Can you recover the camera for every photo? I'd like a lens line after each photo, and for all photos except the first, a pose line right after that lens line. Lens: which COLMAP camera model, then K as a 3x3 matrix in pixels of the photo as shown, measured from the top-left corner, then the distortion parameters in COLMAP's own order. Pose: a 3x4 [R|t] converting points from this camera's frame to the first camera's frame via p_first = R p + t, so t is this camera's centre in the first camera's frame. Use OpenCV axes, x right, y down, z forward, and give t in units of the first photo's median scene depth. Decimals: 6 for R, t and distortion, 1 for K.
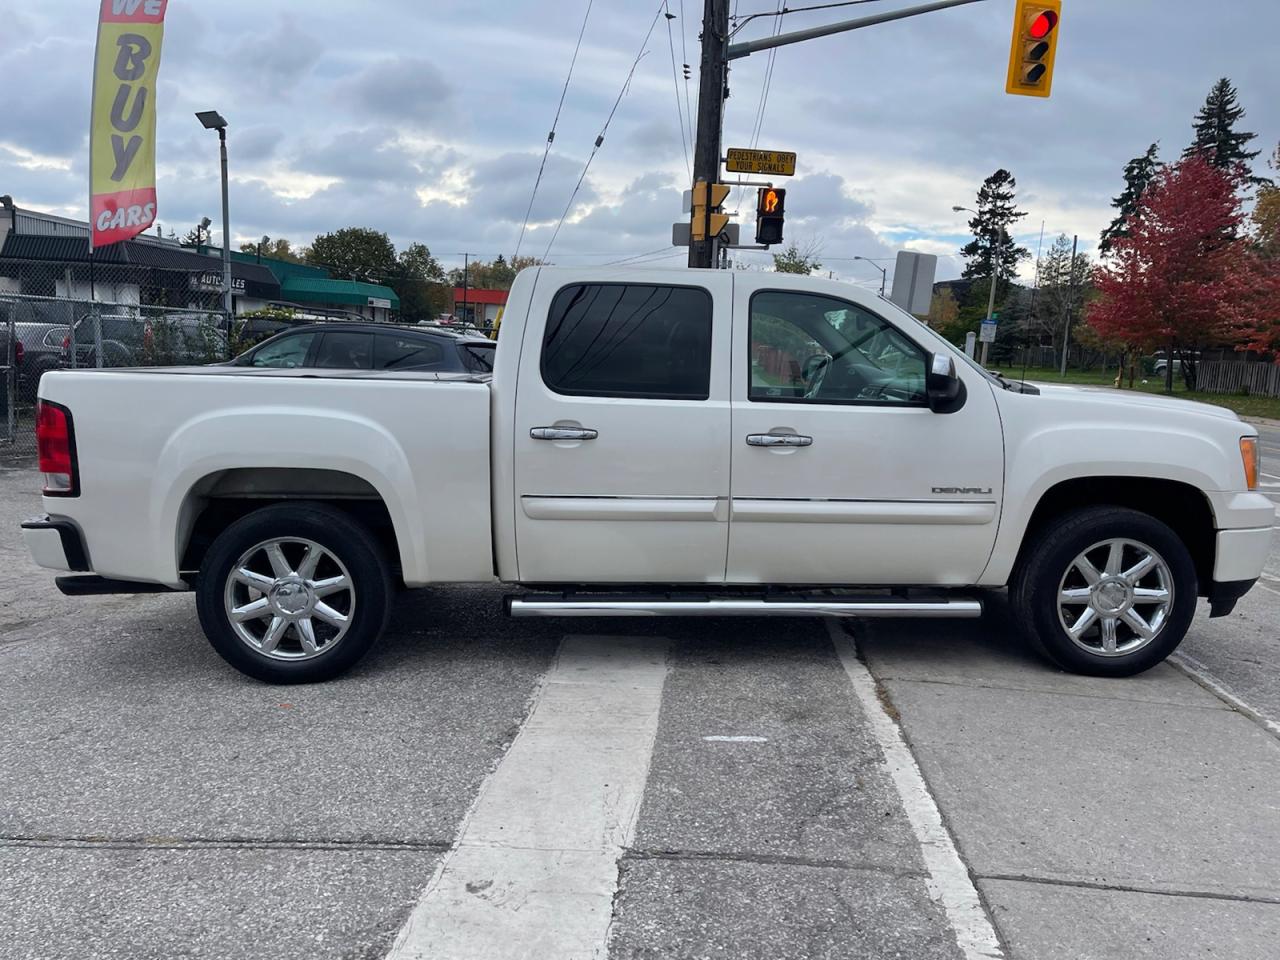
lens RADIAL K [[977.3, 0, 640.0], [0, 977.3, 480.0], [0, 0, 1]] dist [0.066468, -0.079467]
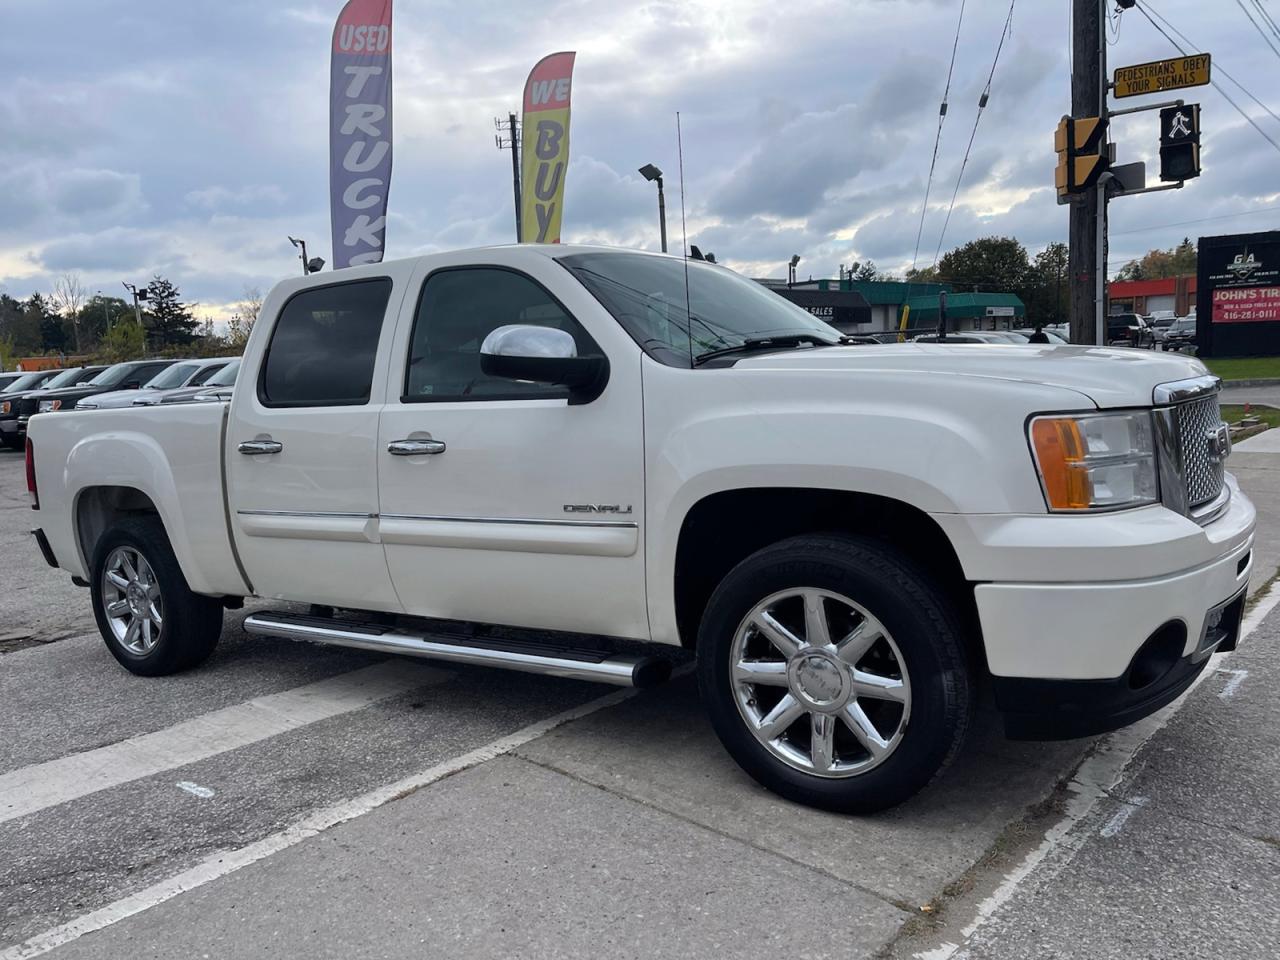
lens RADIAL K [[972.0, 0, 638.9], [0, 972.0, 484.1], [0, 0, 1]] dist [0.069322, -0.087094]
pose [[0.784909, -0.009758, -0.619534, 0.792258], [0.002044, 0.999911, -0.013160, 0.001952], [0.619607, 0.009063, 0.784860, 0.455053]]
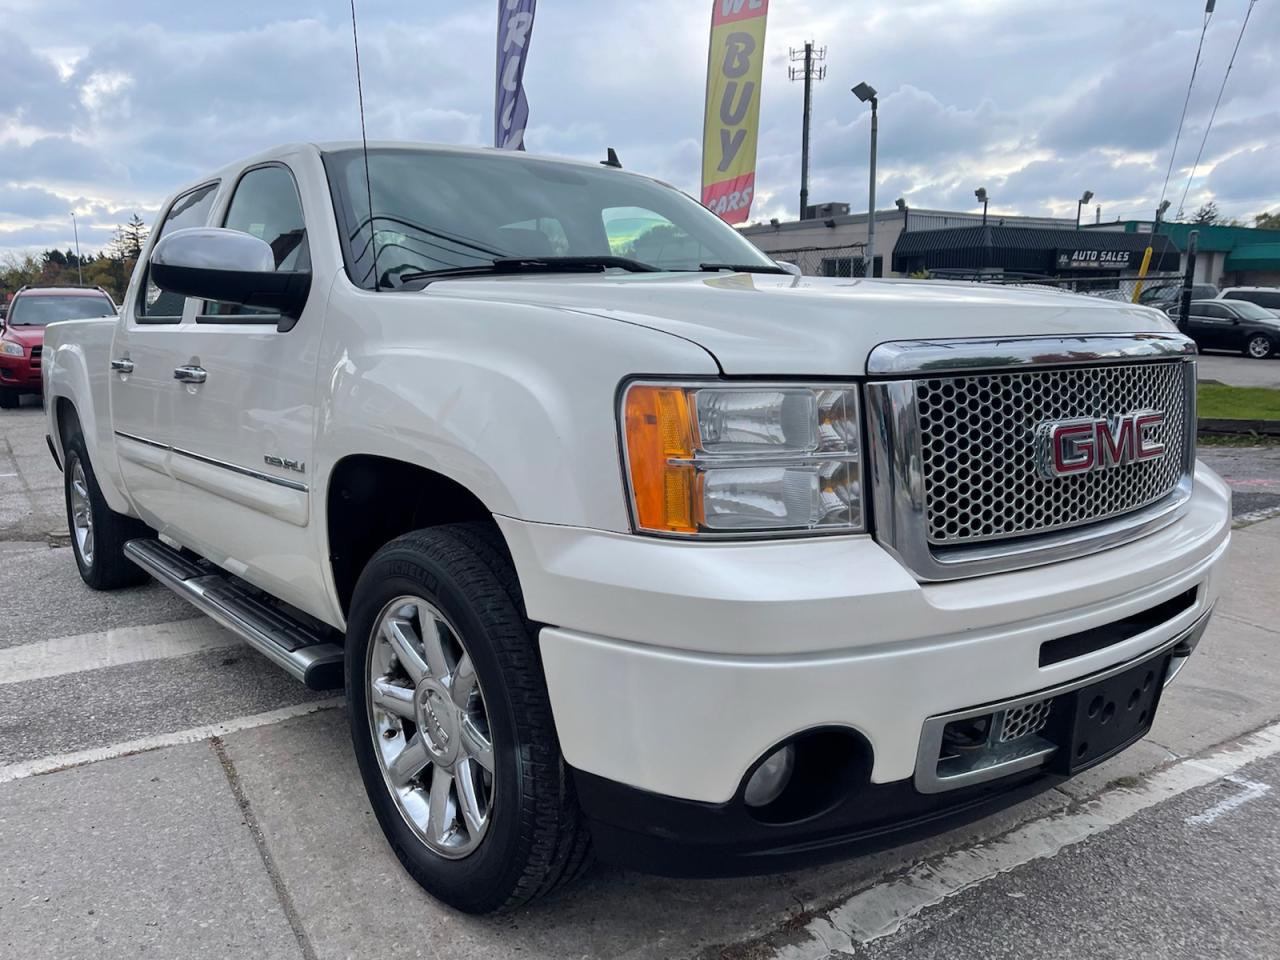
lens RADIAL K [[977.3, 0, 640.0], [0, 977.3, 480.0], [0, 0, 1]] dist [0.066468, -0.079467]
pose [[0.565722, 0.088461, -0.819837, 0.921449], [-0.081174, 0.995374, 0.051388, -0.026398], [0.820591, 0.037479, 0.570286, 0.836864]]
